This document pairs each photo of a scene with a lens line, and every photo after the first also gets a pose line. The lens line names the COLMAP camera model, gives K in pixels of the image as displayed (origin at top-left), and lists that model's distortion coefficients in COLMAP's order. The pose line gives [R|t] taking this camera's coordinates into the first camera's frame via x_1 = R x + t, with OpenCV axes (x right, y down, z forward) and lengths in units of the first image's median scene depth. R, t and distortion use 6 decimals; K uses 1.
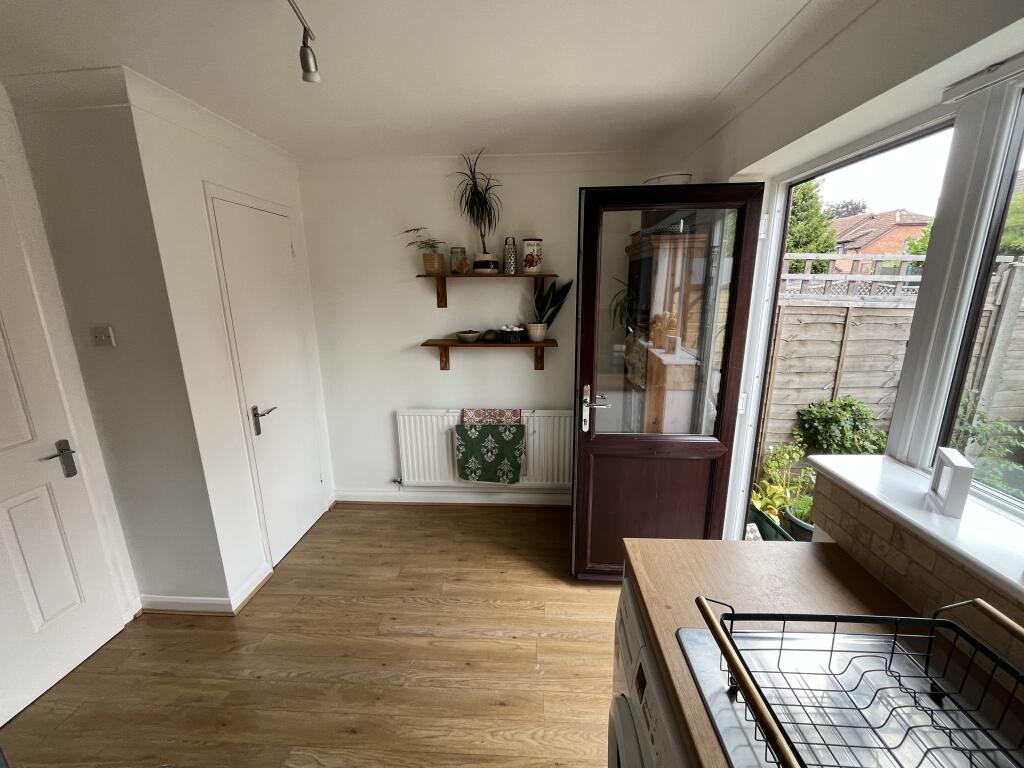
lens RADIAL K [[415.1, 0, 511.7], [0, 415.1, 384.4], [0, 0, 1]] dist [-0.004658, -0.000386]
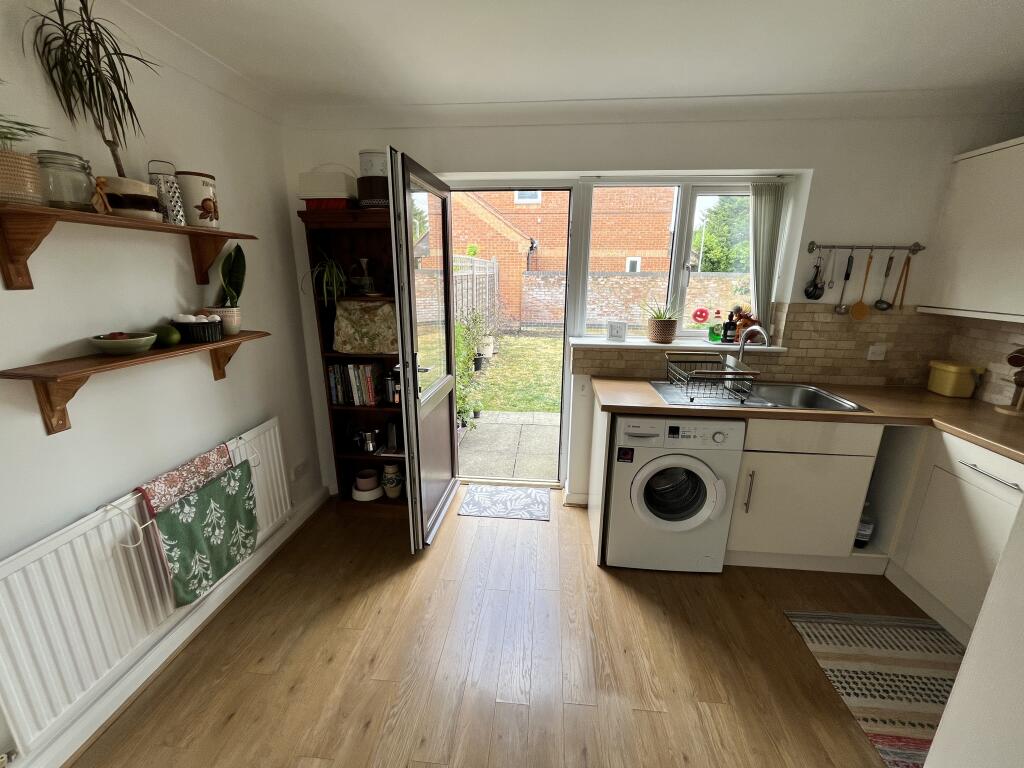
lens RADIAL K [[415.1, 0, 512.4], [0, 415.1, 383.4], [0, 0, 1]] dist [-0.004658, -0.000386]
pose [[0.039932, -0.249865, 0.967457, -0.601558], [0.225560, 0.945491, 0.234882, -0.083946], [-0.973411, 0.208840, 0.094115, 0.516864]]
